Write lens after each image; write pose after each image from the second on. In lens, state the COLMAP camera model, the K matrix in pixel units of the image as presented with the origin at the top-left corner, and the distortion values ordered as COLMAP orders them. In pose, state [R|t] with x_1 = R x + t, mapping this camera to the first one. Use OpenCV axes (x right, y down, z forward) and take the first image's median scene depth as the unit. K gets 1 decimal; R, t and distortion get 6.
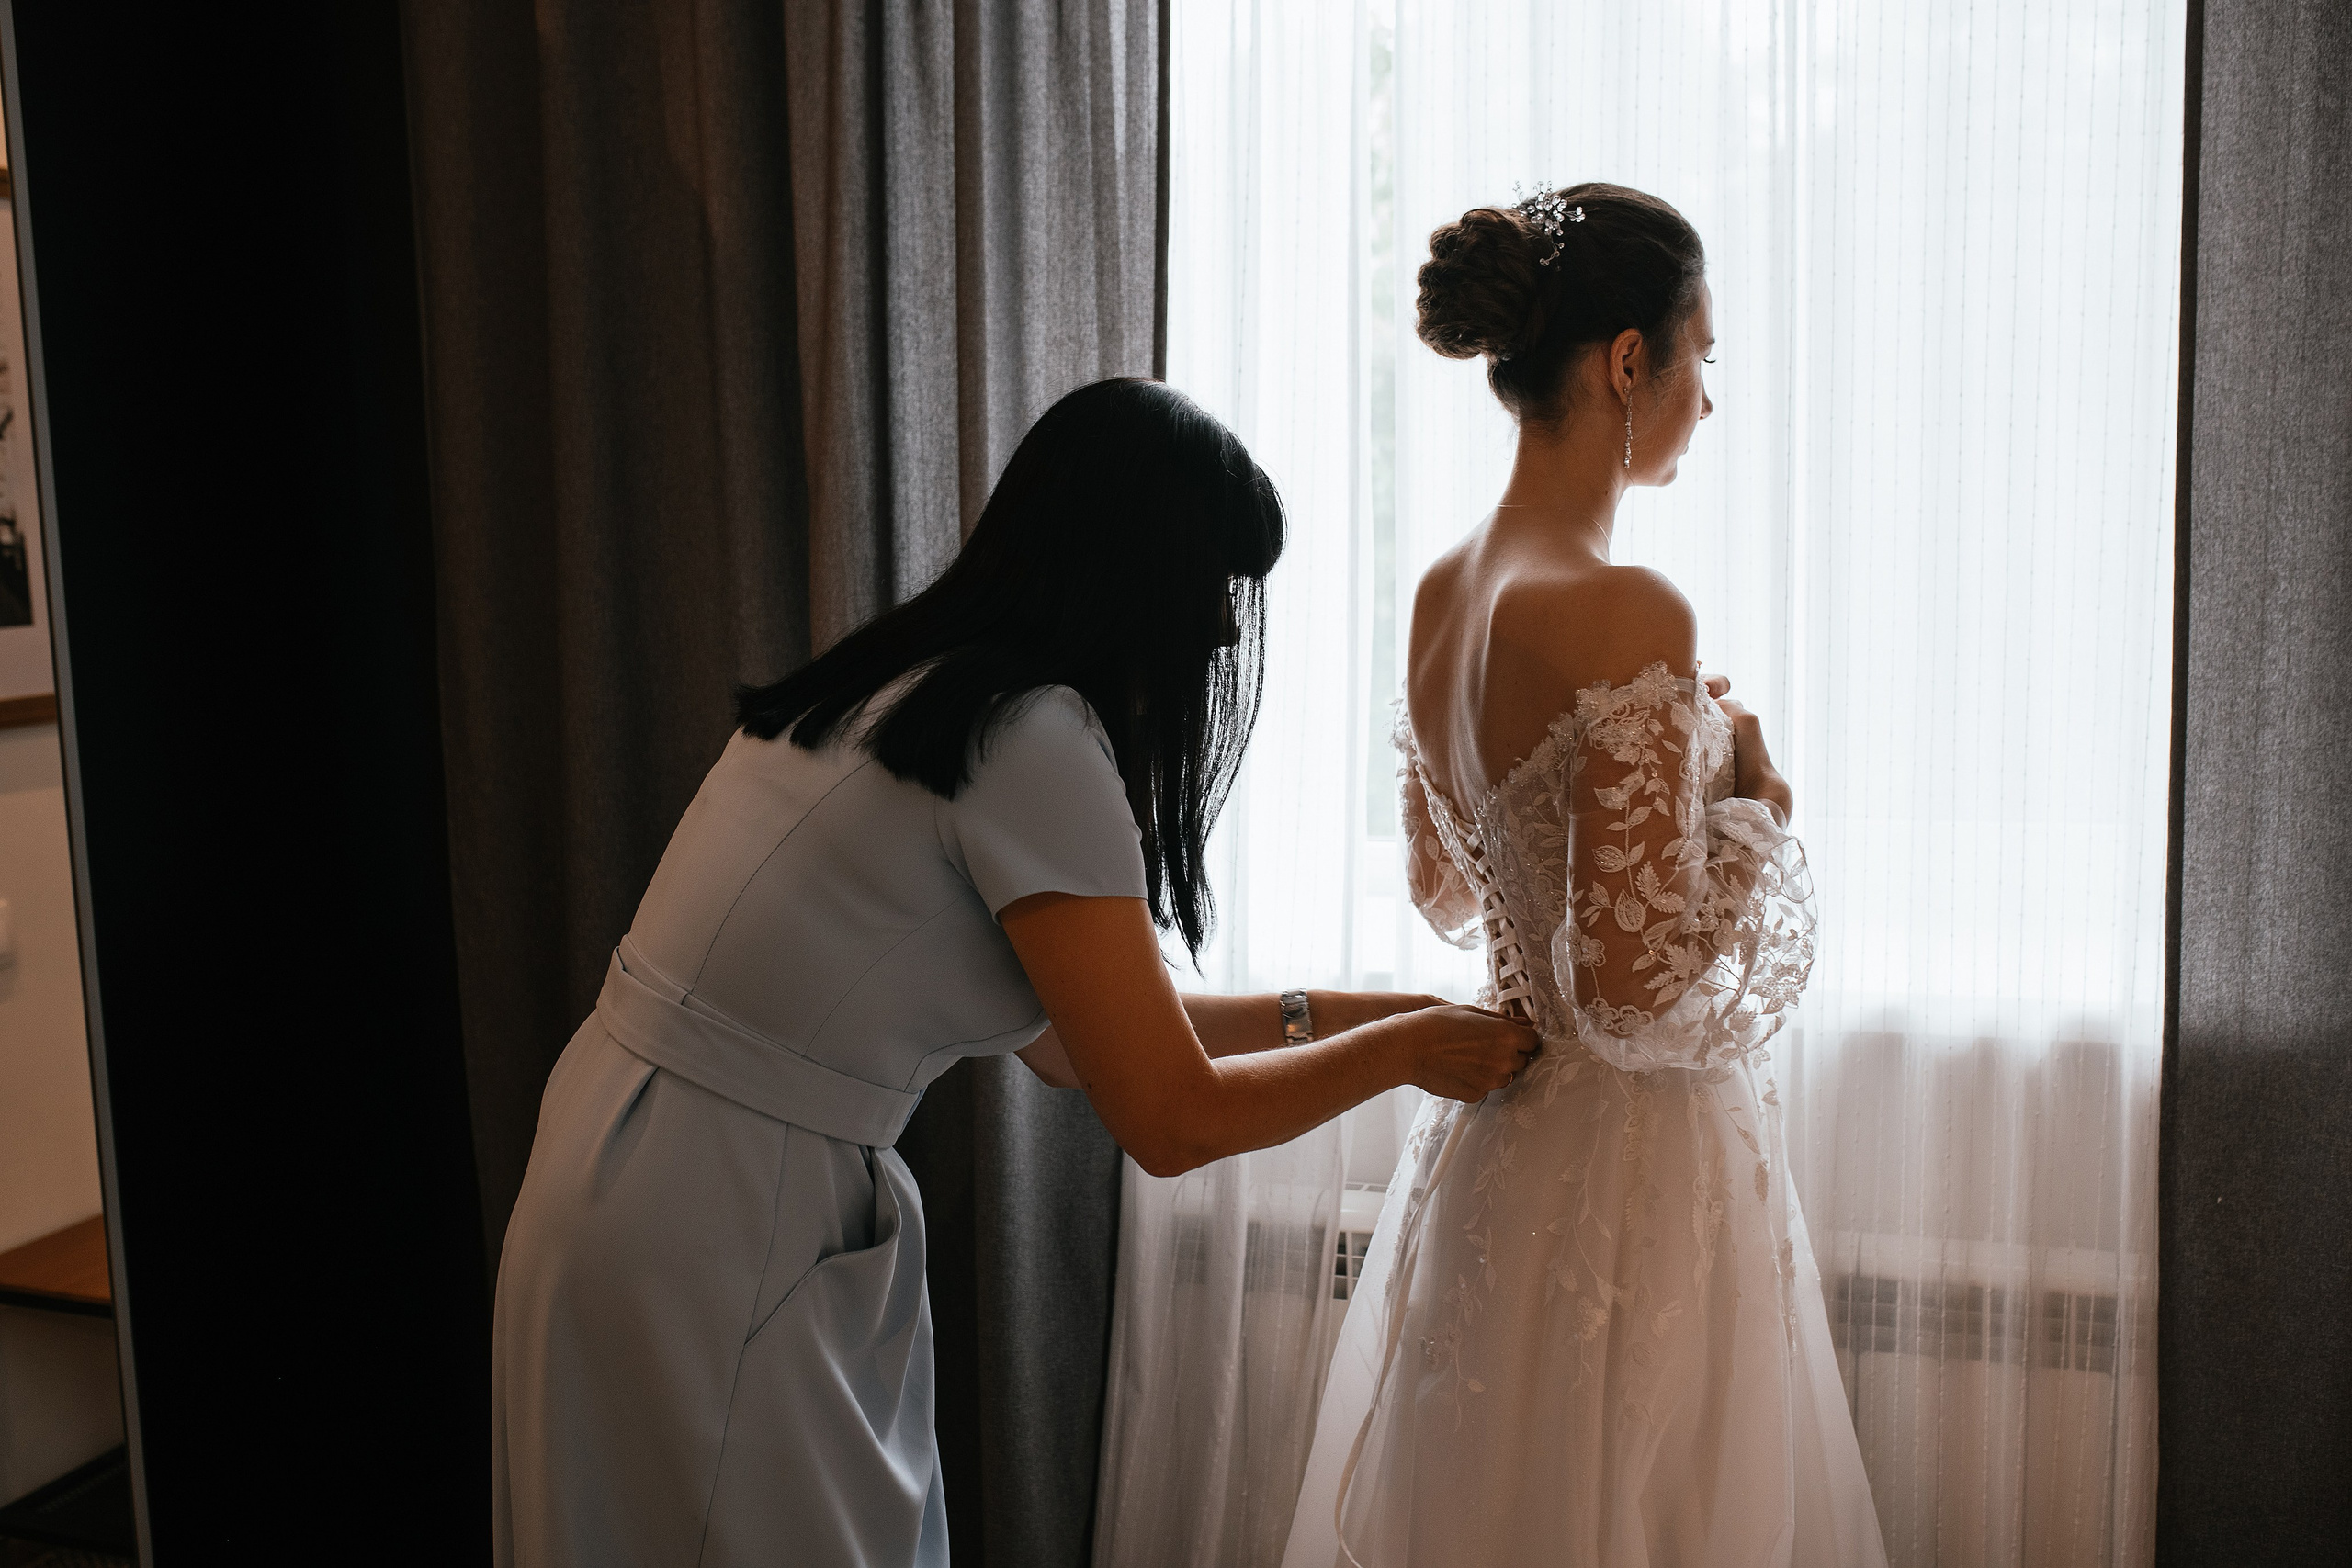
lens RADIAL K [[2336.9, 0, 1177.0], [0, 2336.9, 683.3], [0, 0, 1]] dist [-0.005845, 0.001143]
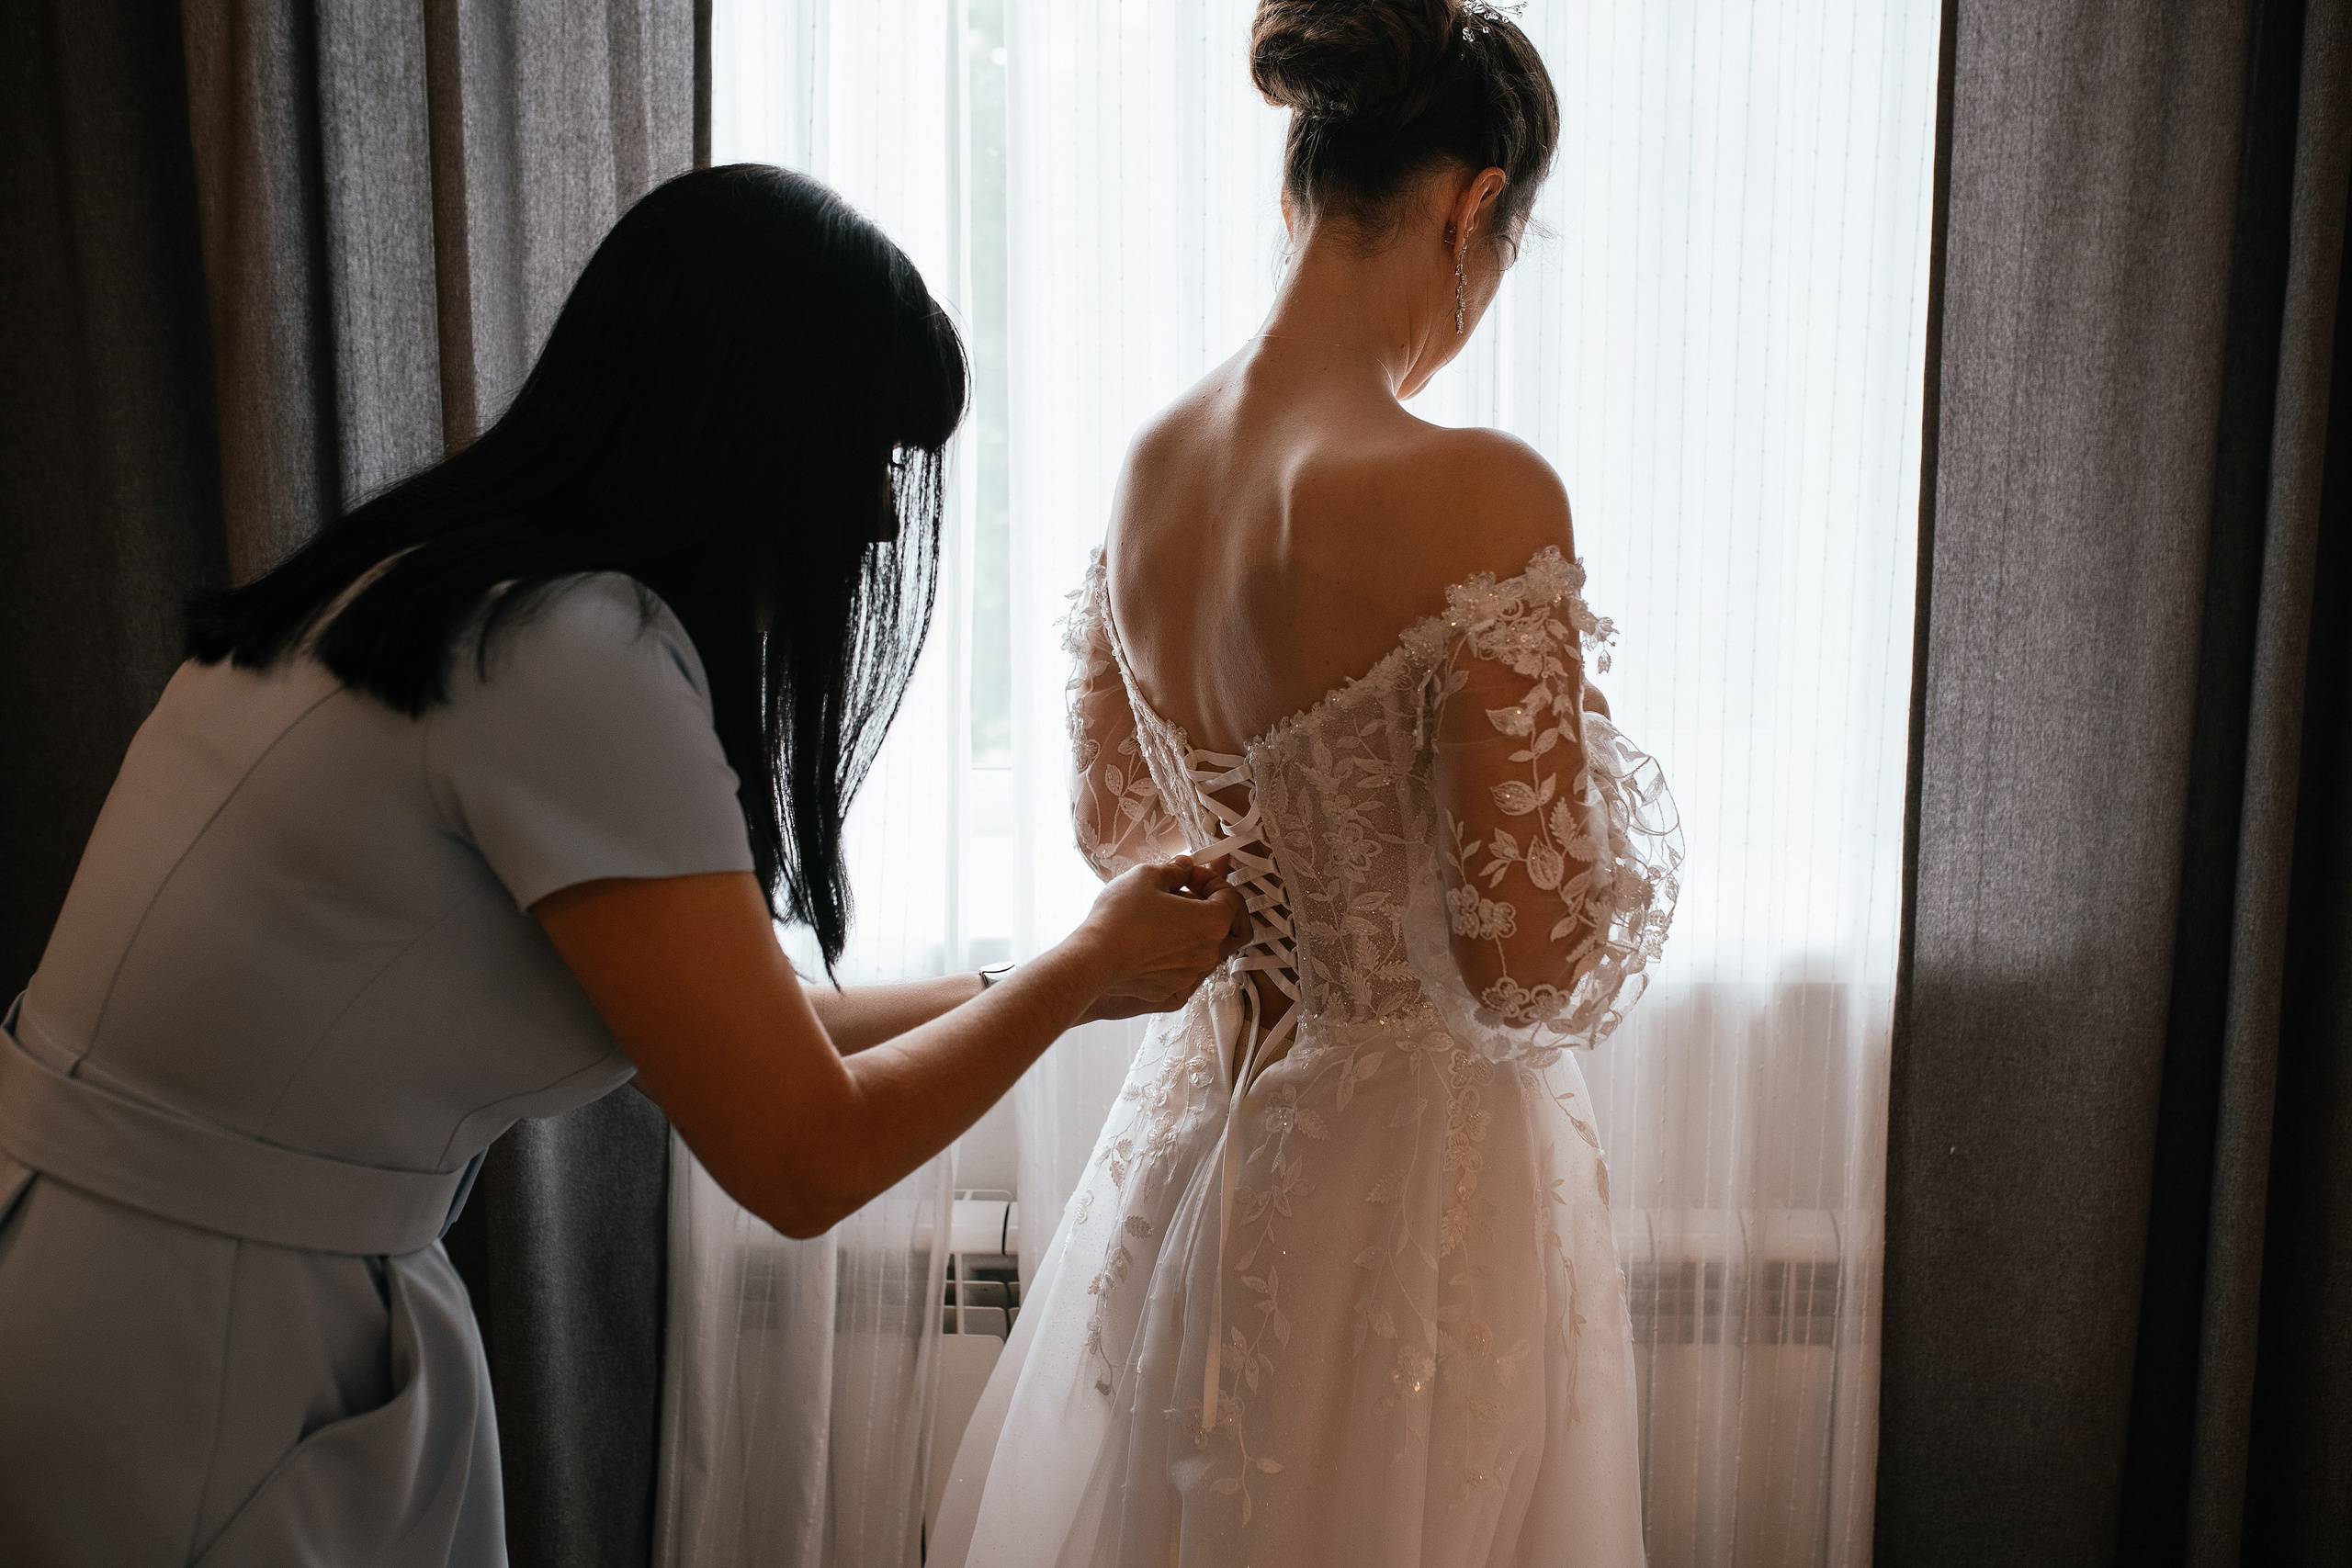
lens RADIAL K [[2403.6, 0, 1176.0], [0, 2403.6, 784.0], [0, 0, 1]] dist [0.068726, -0.190604]
pose [[0.955844, -0.029506, 0.292390, -0.111687], [0.008169, 0.997230, 0.073926, 0.007451], [-0.293762, -0.068273, 0.953437, 0.199338]]
